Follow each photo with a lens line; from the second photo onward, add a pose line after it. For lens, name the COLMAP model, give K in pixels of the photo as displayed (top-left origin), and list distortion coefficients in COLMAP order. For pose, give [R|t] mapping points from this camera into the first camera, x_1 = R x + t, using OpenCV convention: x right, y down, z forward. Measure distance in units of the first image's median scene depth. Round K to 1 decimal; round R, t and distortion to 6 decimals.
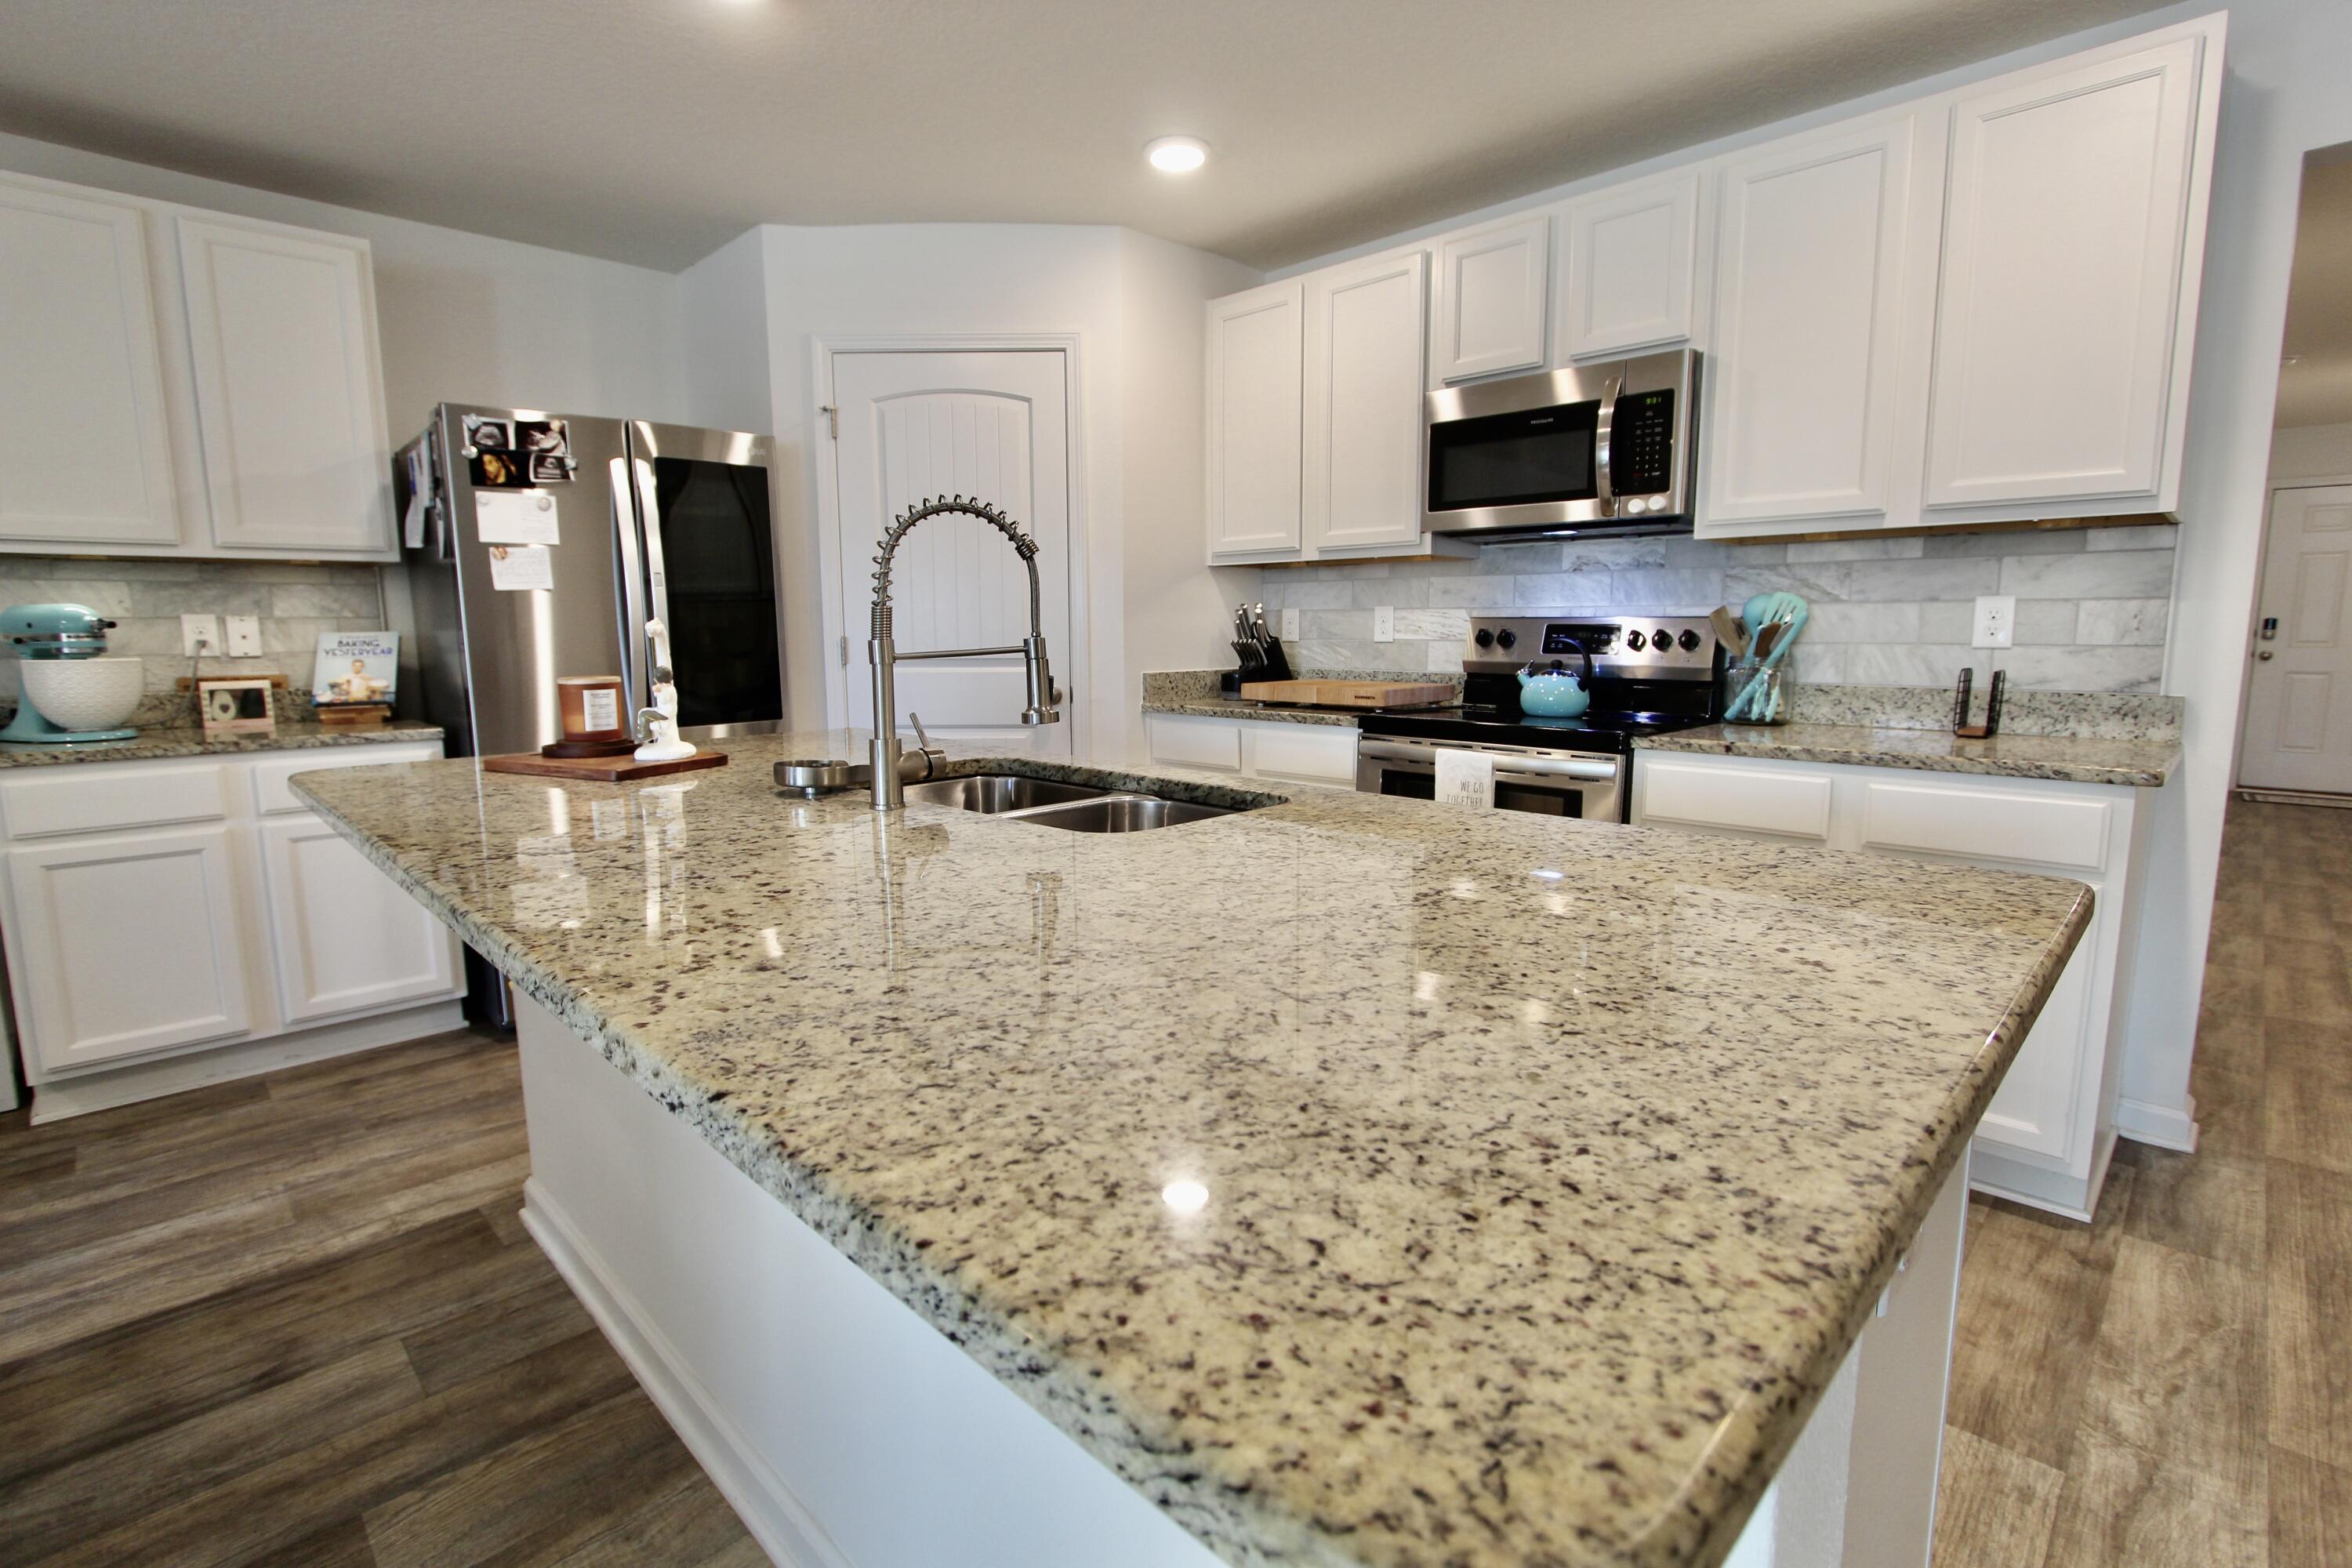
lens RADIAL K [[1089.1, 0, 1175.7], [0, 1089.1, 777.4], [0, 0, 1]] dist [-0.018613, 0.003097]
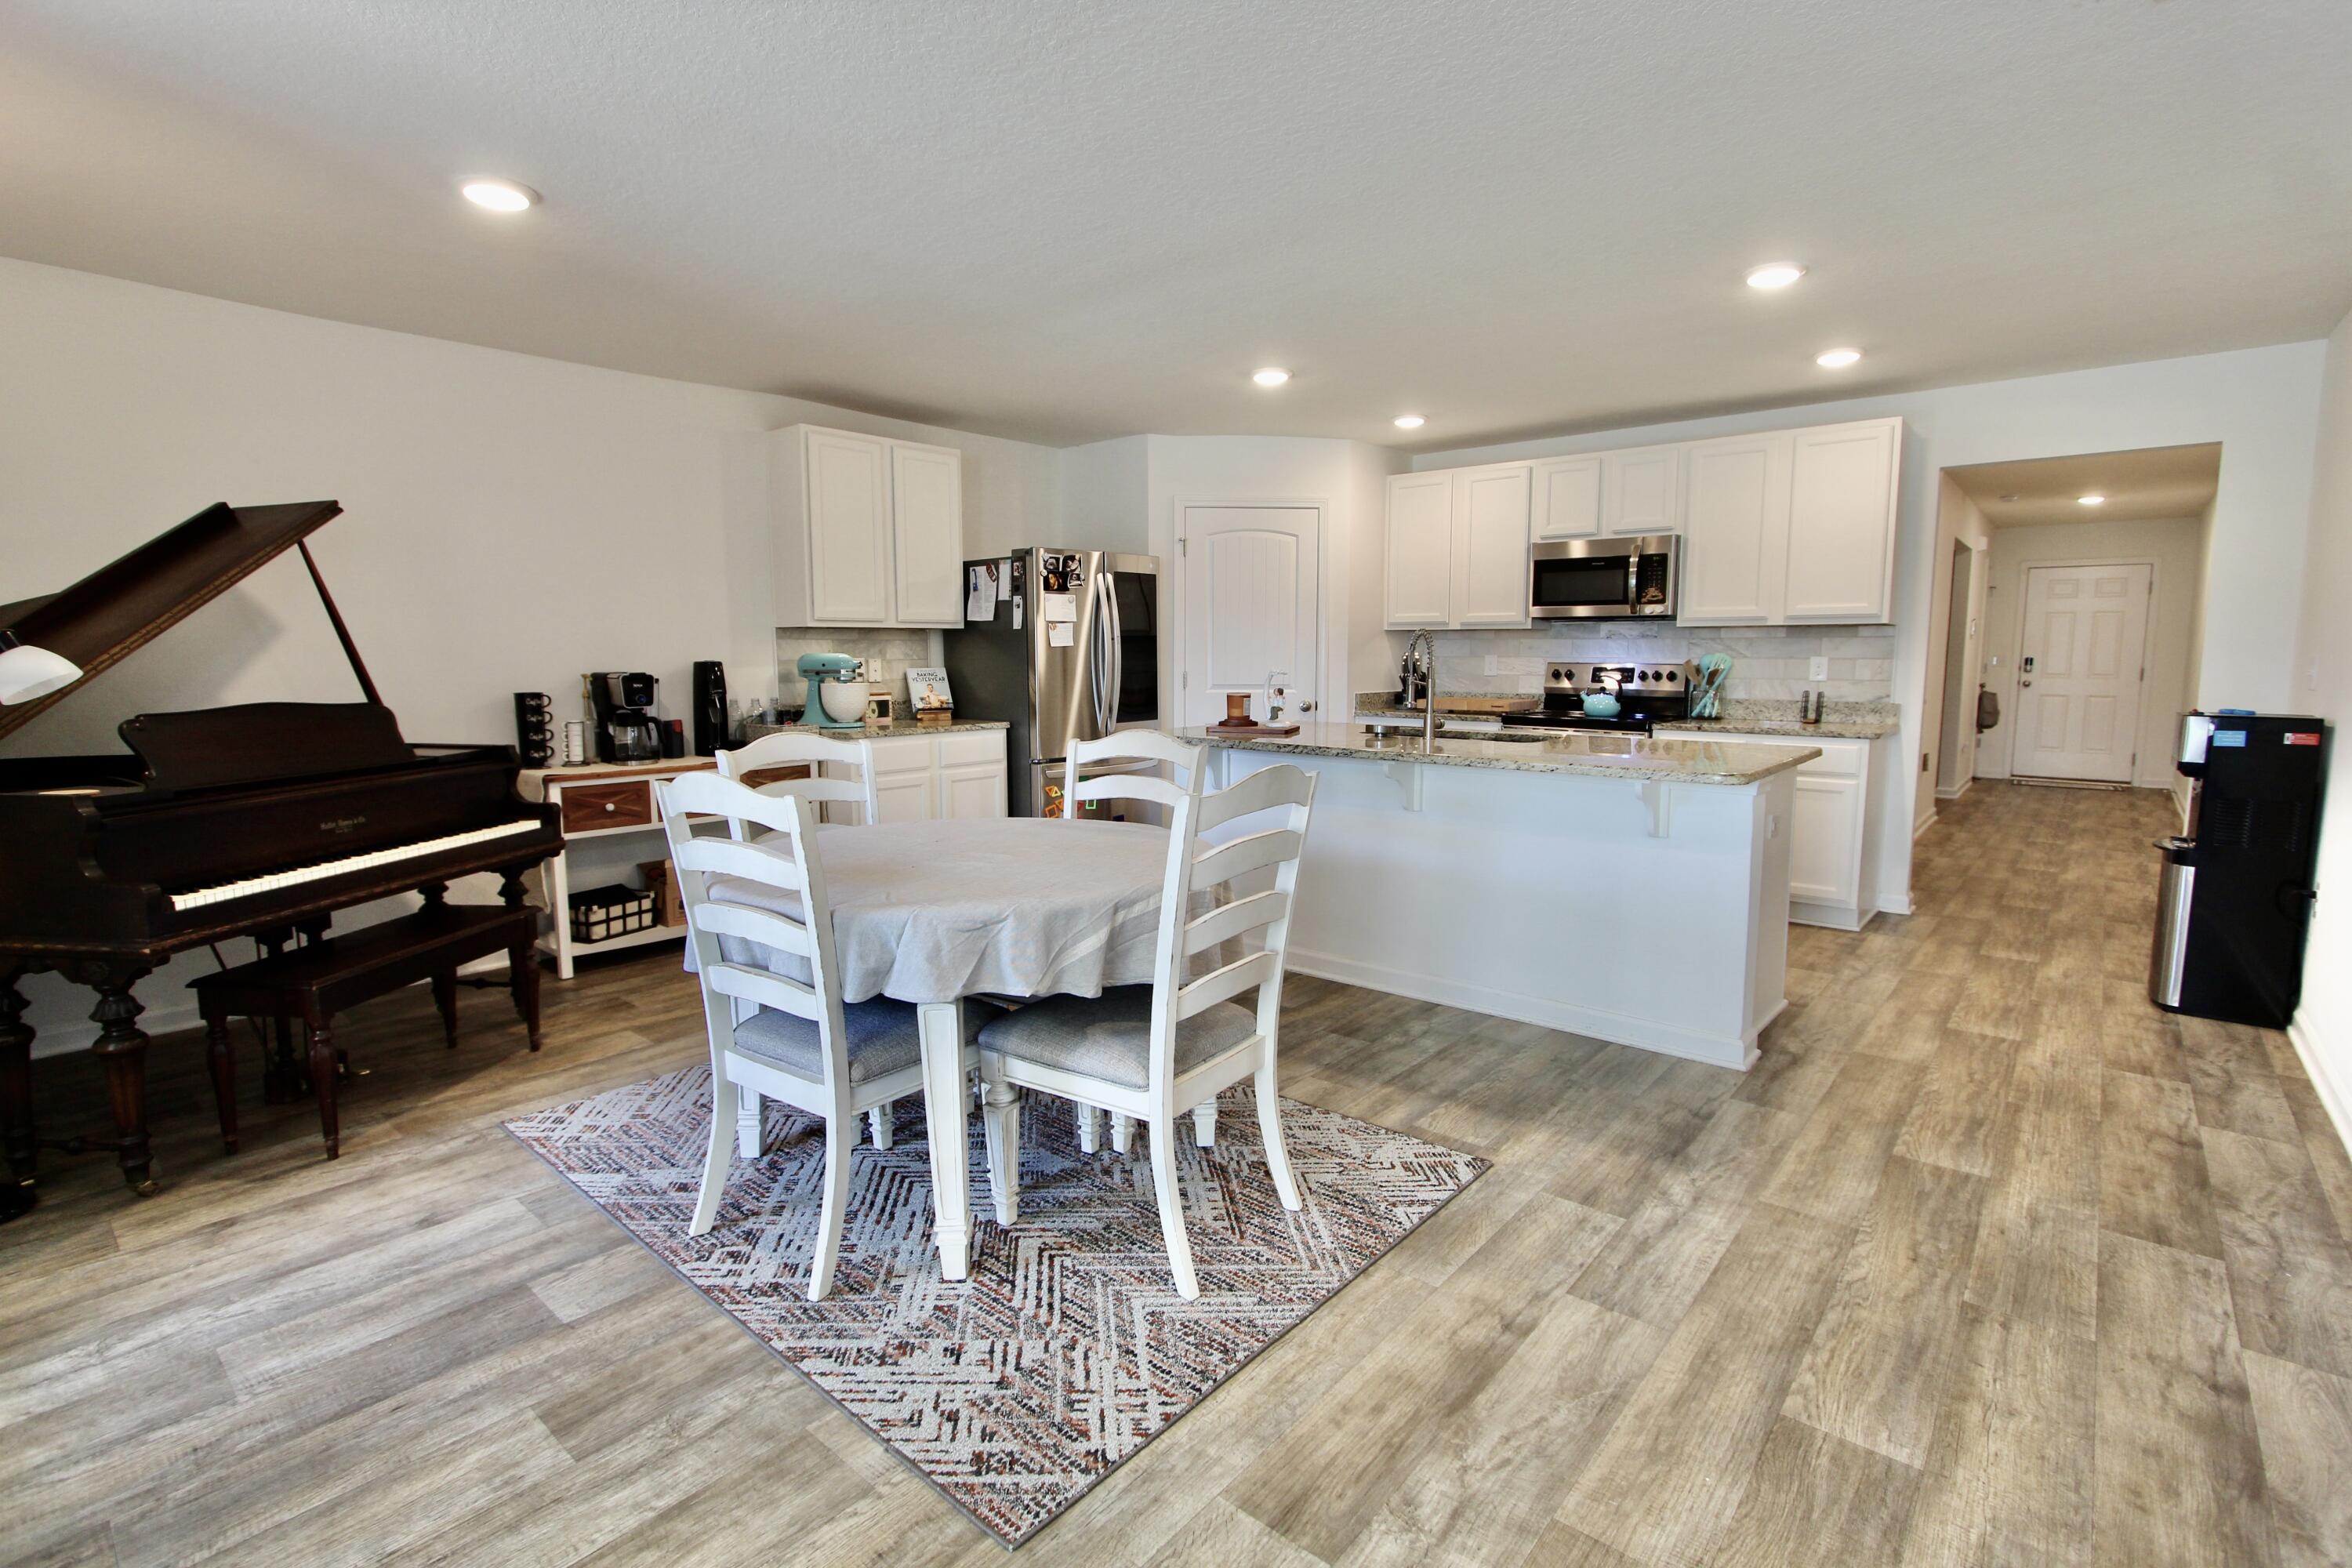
lens RADIAL K [[1089.1, 0, 1176.2], [0, 1089.1, 778.2], [0, 0, 1]] dist [-0.018613, 0.003097]
pose [[0.997111, -0.004017, 0.075848, -0.582865], [0.005663, 0.999753, -0.021496, 0.096196], [-0.075743, 0.021863, 0.996888, -0.899521]]
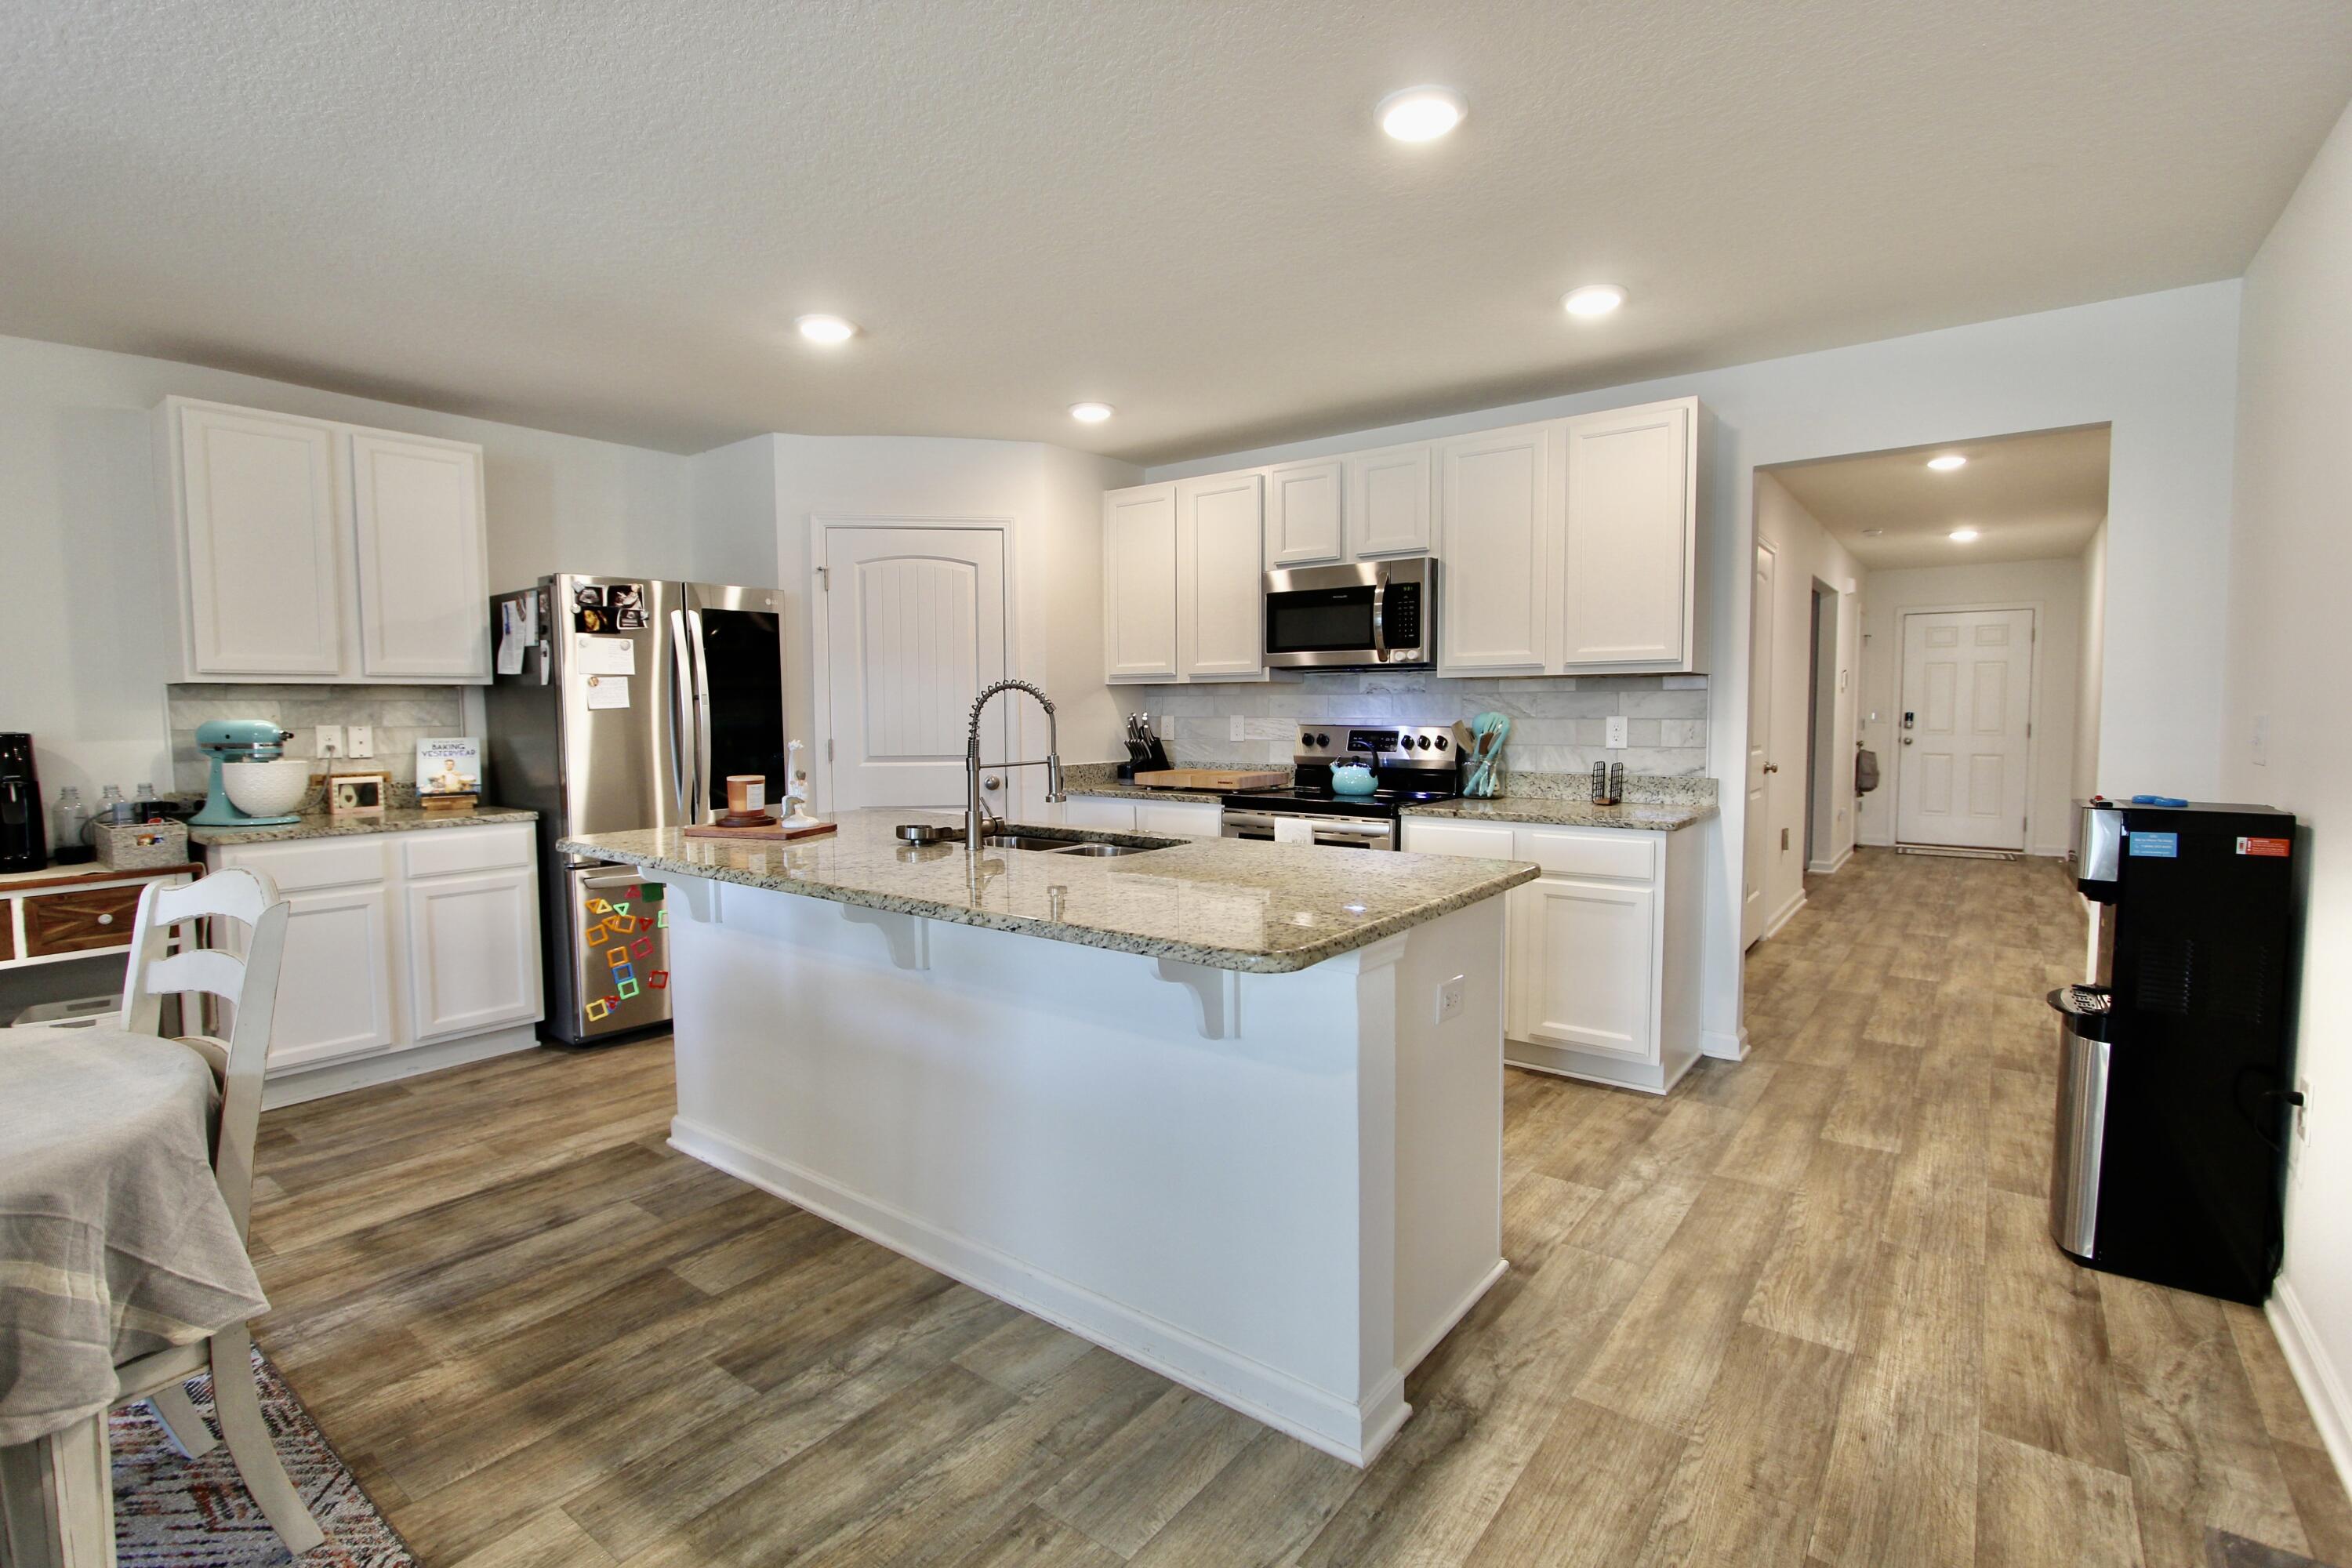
lens RADIAL K [[1089.1, 0, 1176.6], [0, 1089.1, 777.3], [0, 0, 1]] dist [-0.018613, 0.003097]
pose [[0.990908, -0.008165, 0.134293, -0.089893], [0.018100, 0.997173, -0.072929, 0.024395], [-0.133318, 0.074697, 0.988254, -0.443244]]
